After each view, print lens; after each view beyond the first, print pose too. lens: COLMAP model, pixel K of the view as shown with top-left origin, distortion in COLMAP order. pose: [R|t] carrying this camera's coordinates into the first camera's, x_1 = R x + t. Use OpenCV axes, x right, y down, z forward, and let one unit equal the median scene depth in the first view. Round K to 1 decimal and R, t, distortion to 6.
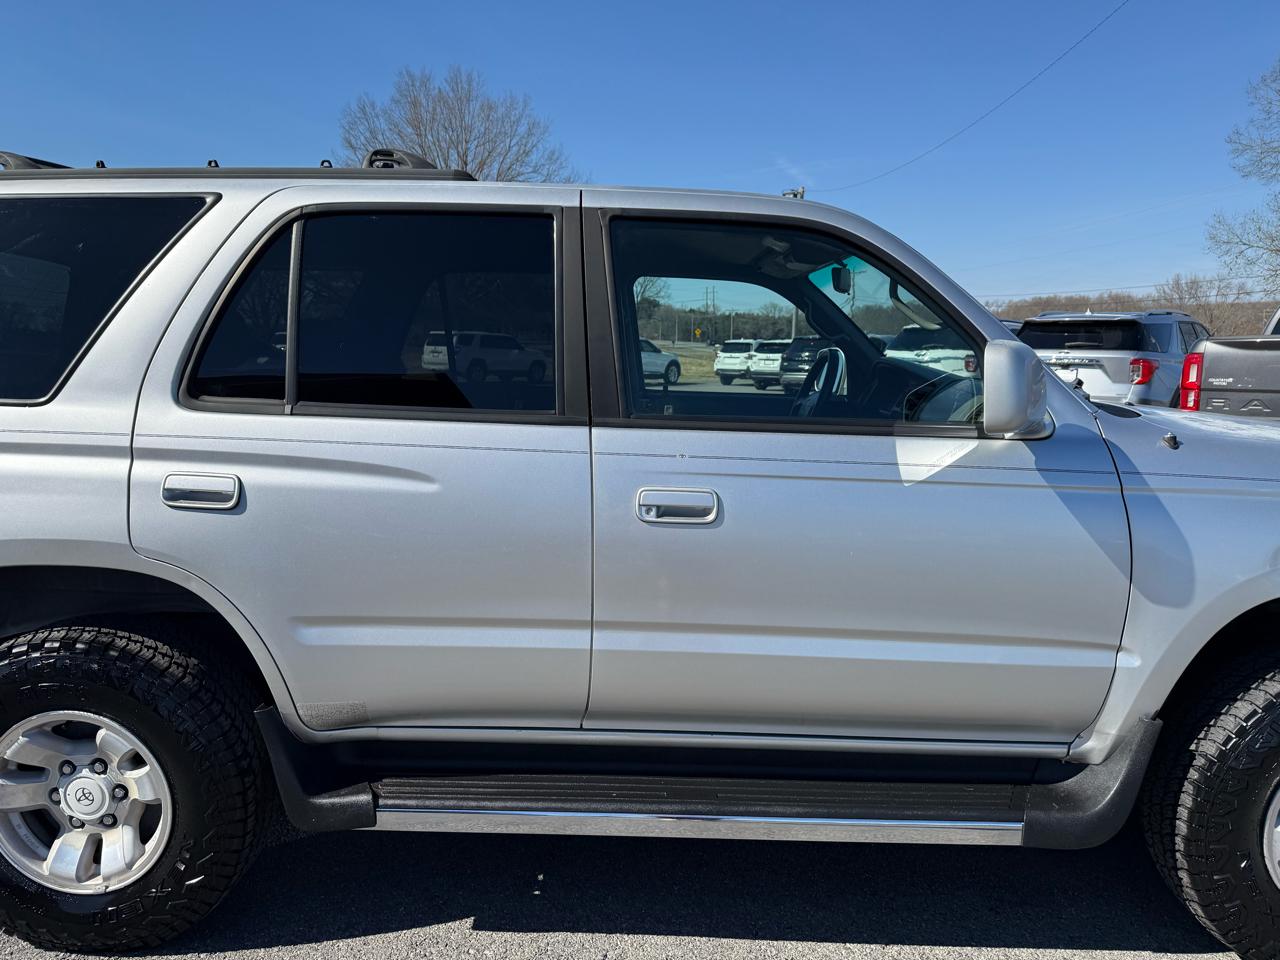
lens RADIAL K [[917.7, 0, 634.7], [0, 917.7, 506.0], [0, 0, 1]] dist [0.056967, -0.075367]
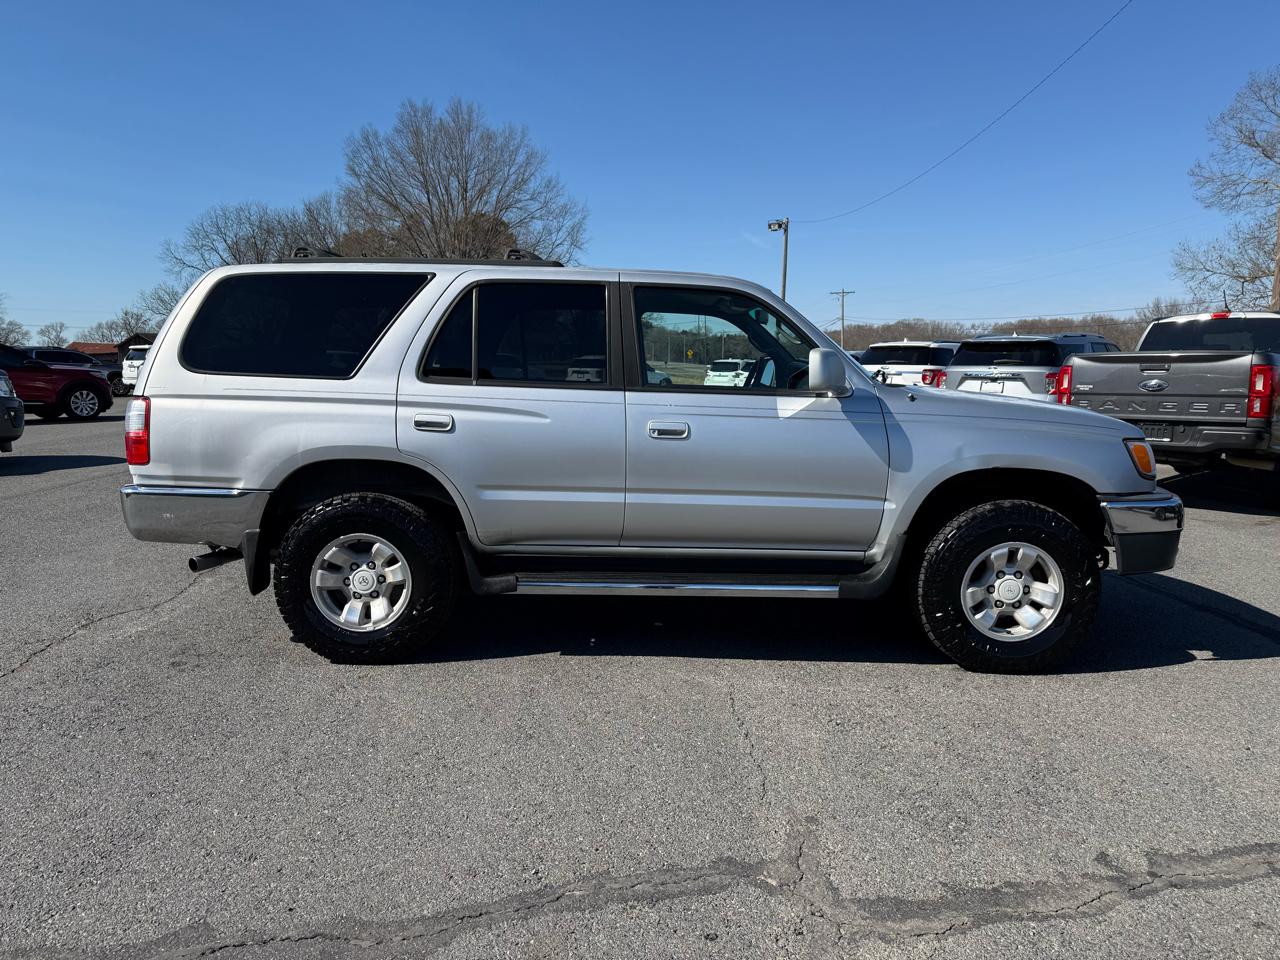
lens RADIAL K [[917.7, 0, 638.5], [0, 917.7, 496.7], [0, 0, 1]] dist [0.056967, -0.075367]
pose [[0.999924, 0.000788, 0.012291, -0.040240], [-0.000397, 0.999495, -0.031786, 0.196269], [-0.012310, 0.031778, 0.999419, -0.938337]]
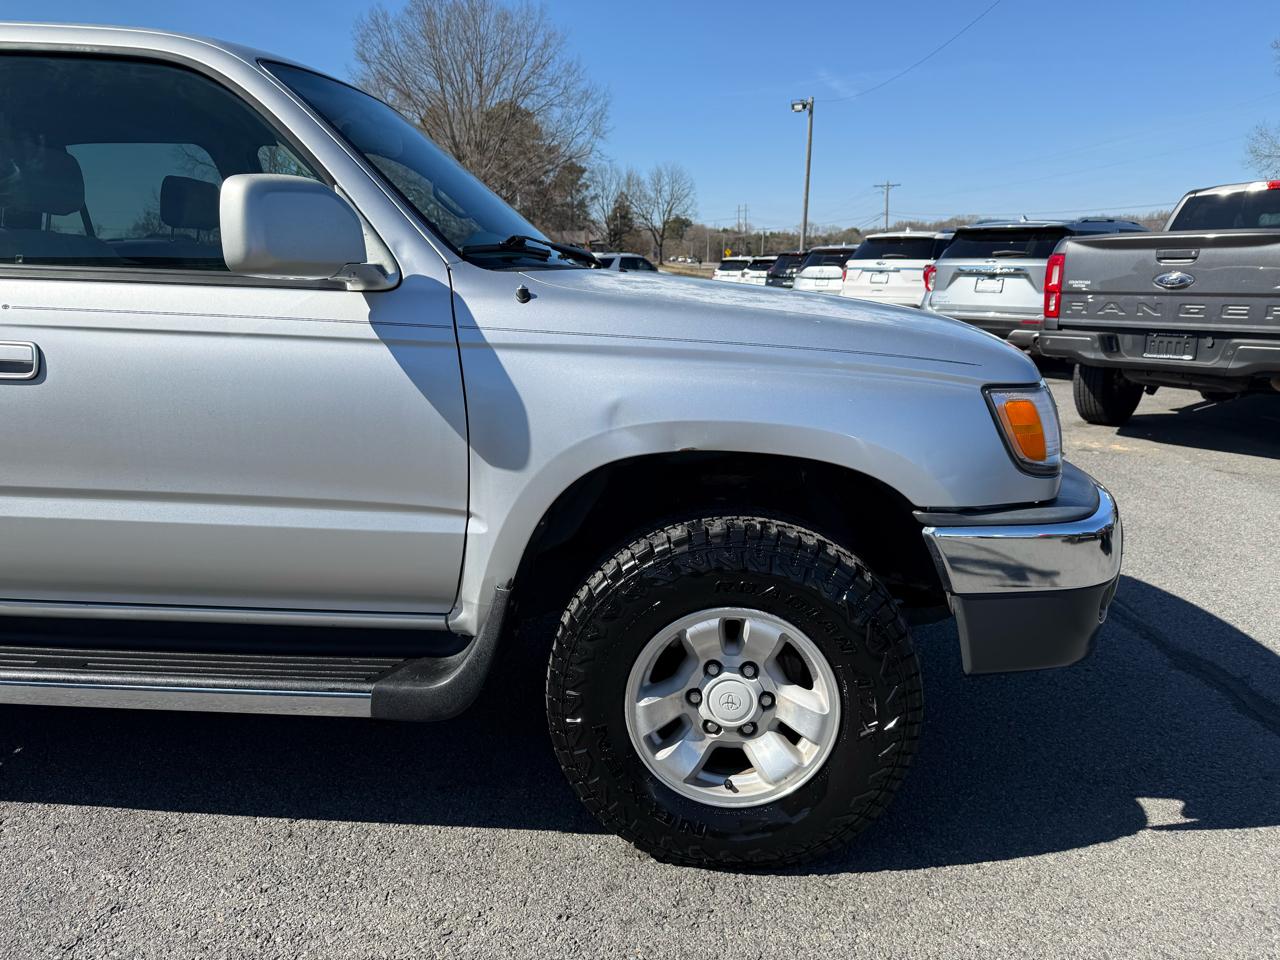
lens RADIAL K [[917.7, 0, 630.7], [0, 917.7, 487.4], [0, 0, 1]] dist [0.056967, -0.075367]
pose [[0.999130, 0.010492, -0.040358, 0.680119], [-0.007974, 0.998042, 0.062041, 0.061319], [0.040930, -0.061665, 0.997257, 0.060058]]
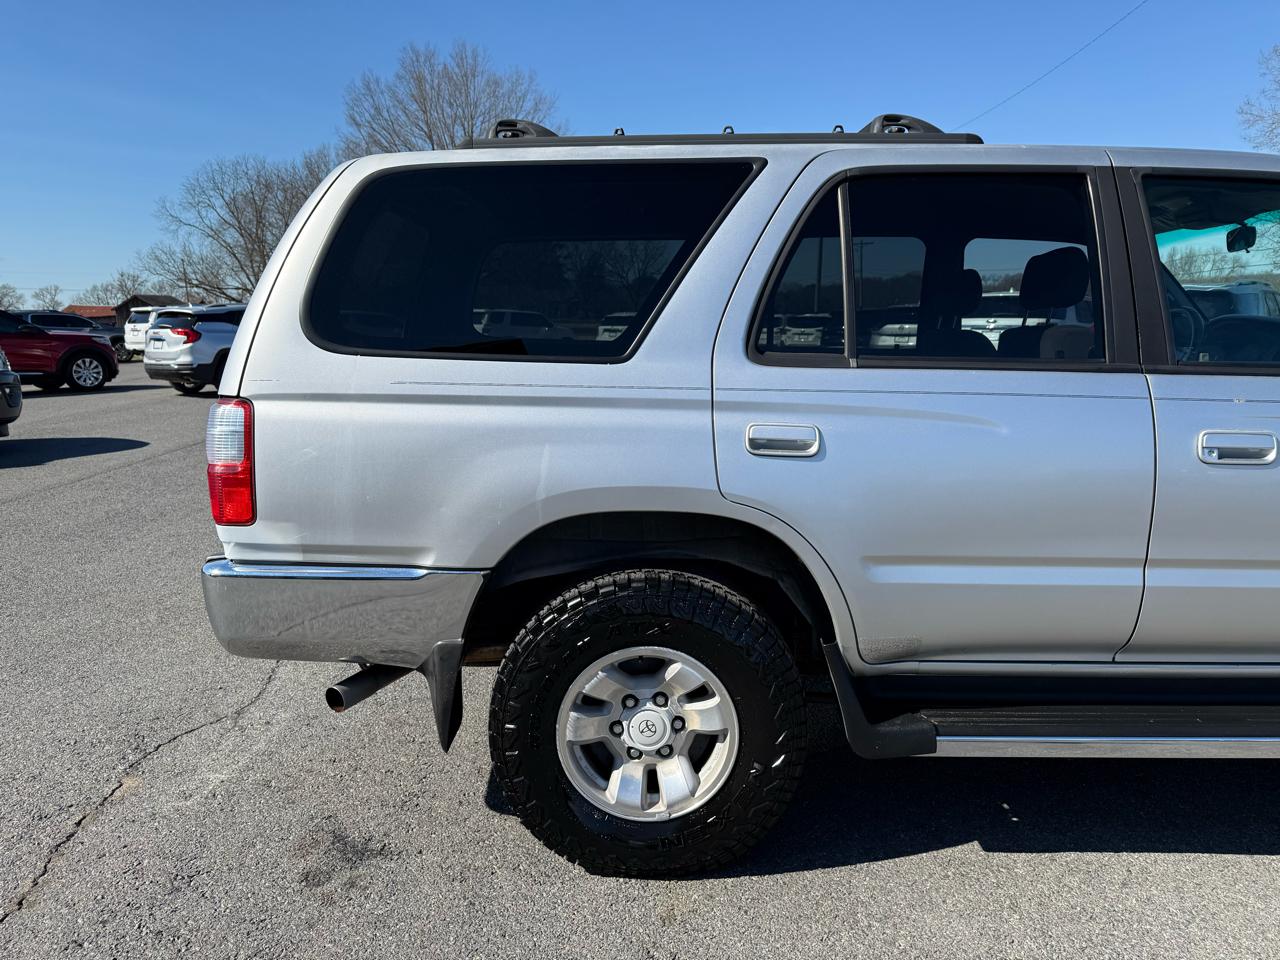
lens RADIAL K [[917.7, 0, 639.8], [0, 917.7, 501.5], [0, 0, 1]] dist [0.056967, -0.075367]
pose [[0.999871, -0.011824, 0.010871, -0.605438], [0.011620, 0.999758, 0.018701, 0.031099], [-0.011089, -0.018572, 0.999766, -0.056849]]
